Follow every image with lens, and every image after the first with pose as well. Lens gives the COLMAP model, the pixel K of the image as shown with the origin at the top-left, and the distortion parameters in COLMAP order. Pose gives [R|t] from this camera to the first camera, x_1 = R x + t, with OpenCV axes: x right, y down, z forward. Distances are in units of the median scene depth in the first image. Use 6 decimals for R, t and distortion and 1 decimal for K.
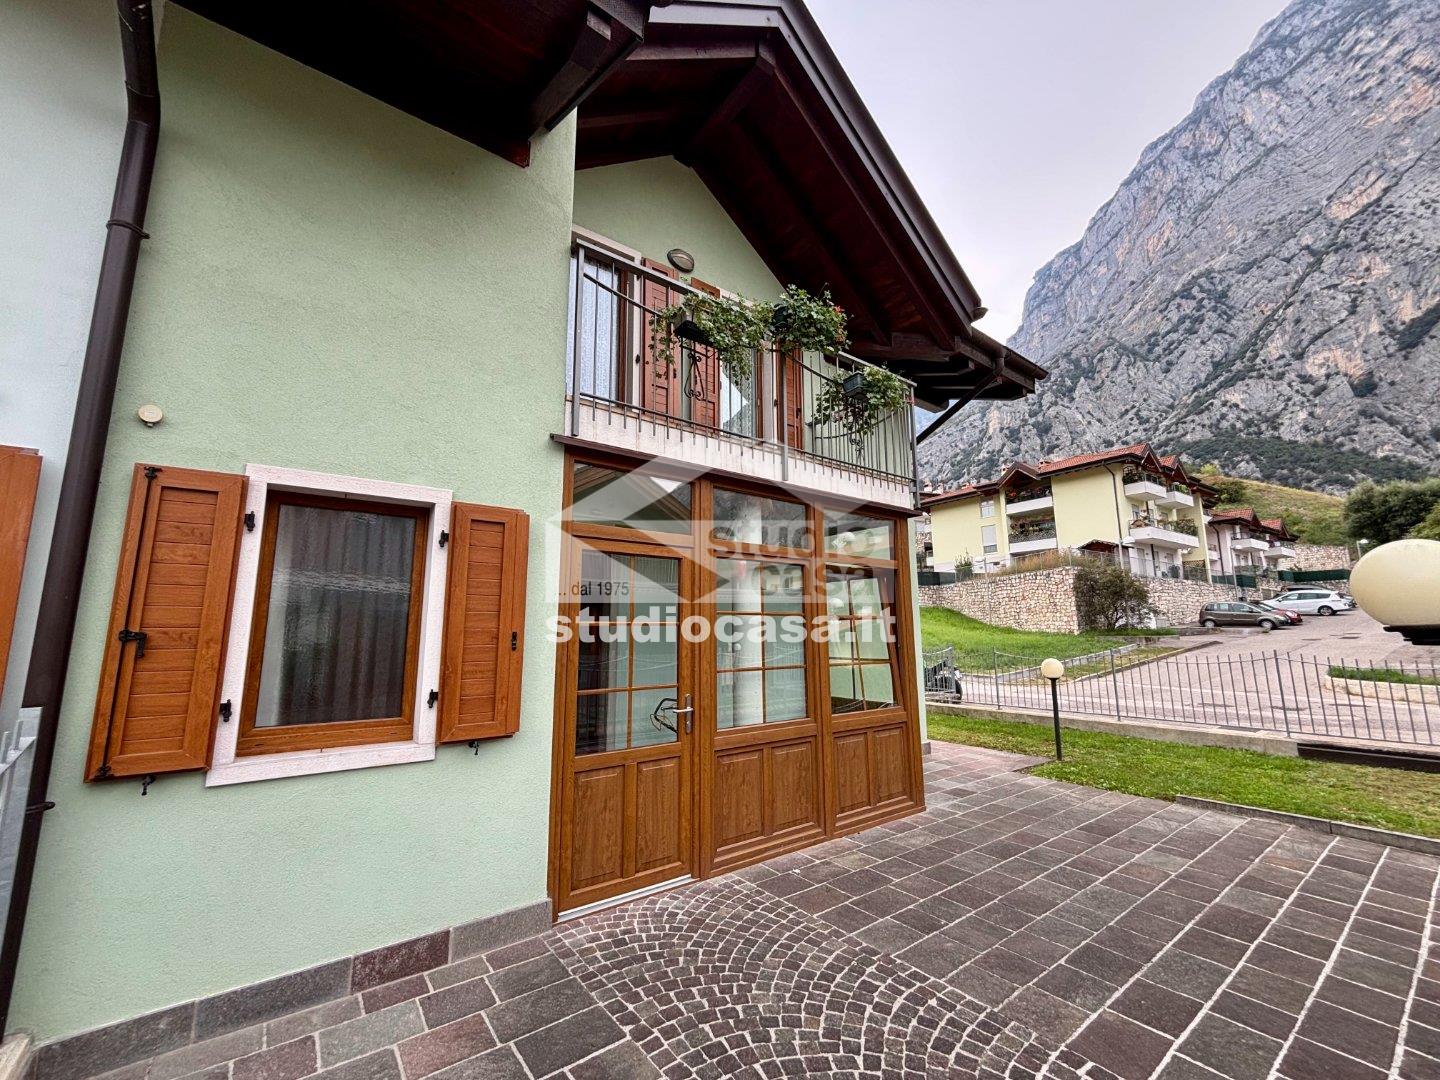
lens RADIAL K [[579.6, 0, 718.4], [0, 579.6, 537.1], [0, 0, 1]] dist [-0.000783, -0.001472]
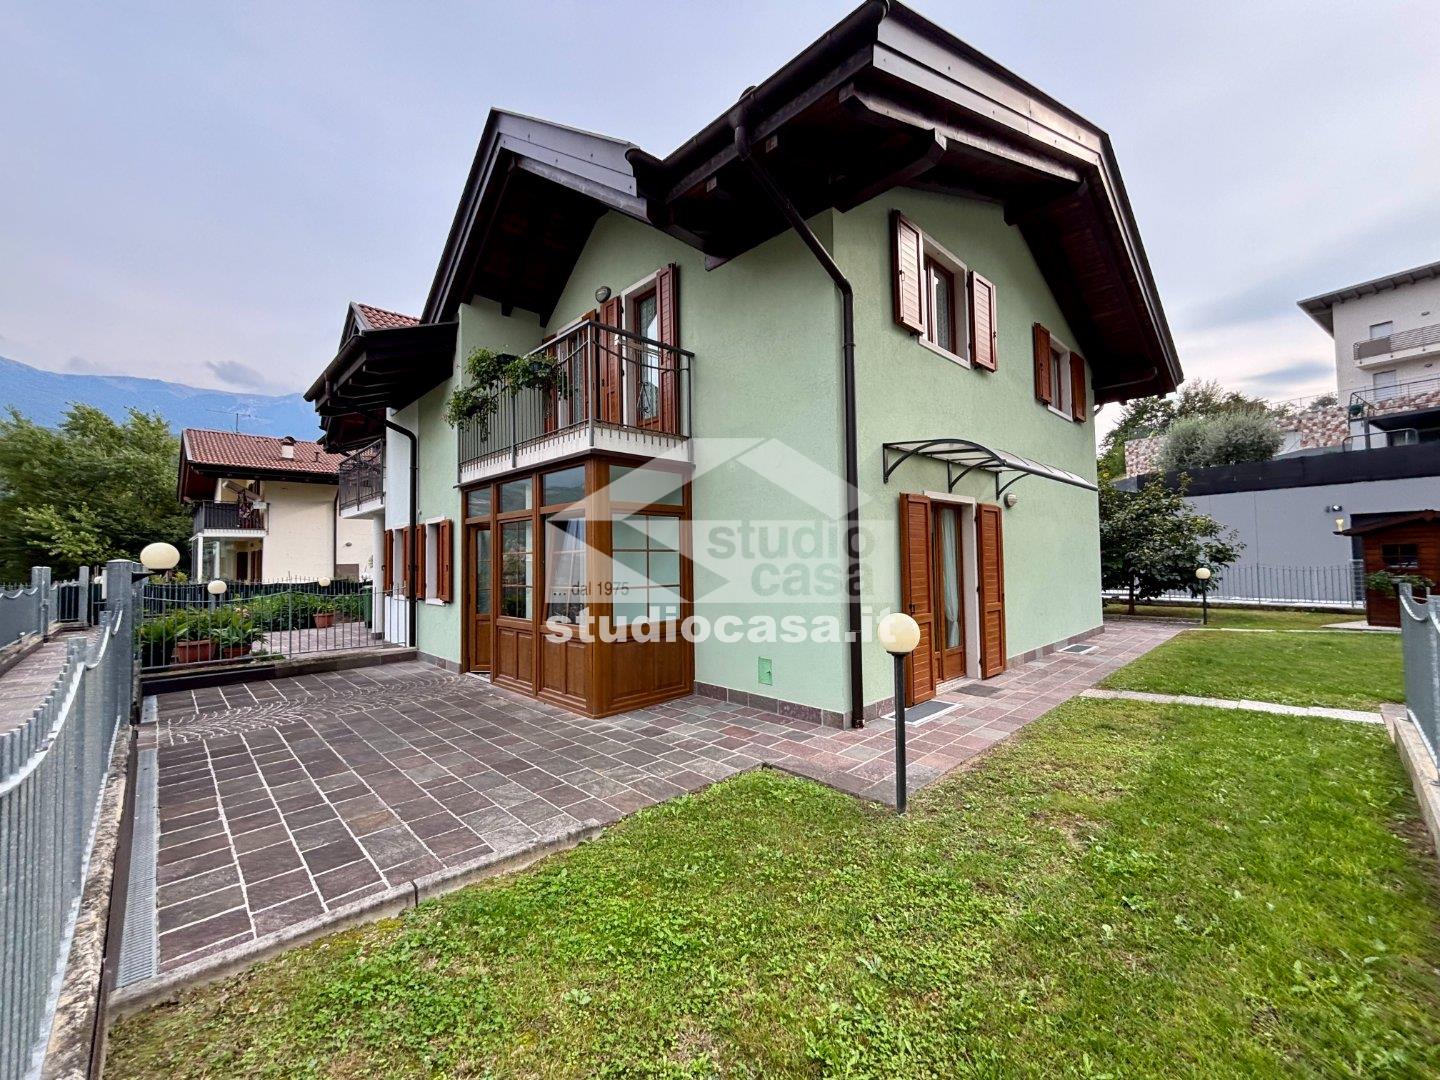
lens RADIAL K [[579.6, 0, 718.6], [0, 579.6, 541.0], [0, 0, 1]] dist [-0.000783, -0.001472]
pose [[0.122587, -0.031873, -0.991946, 1.861139], [0.177641, 0.984048, -0.009666, 0.223346], [0.976430, -0.175025, 0.126294, 1.414848]]
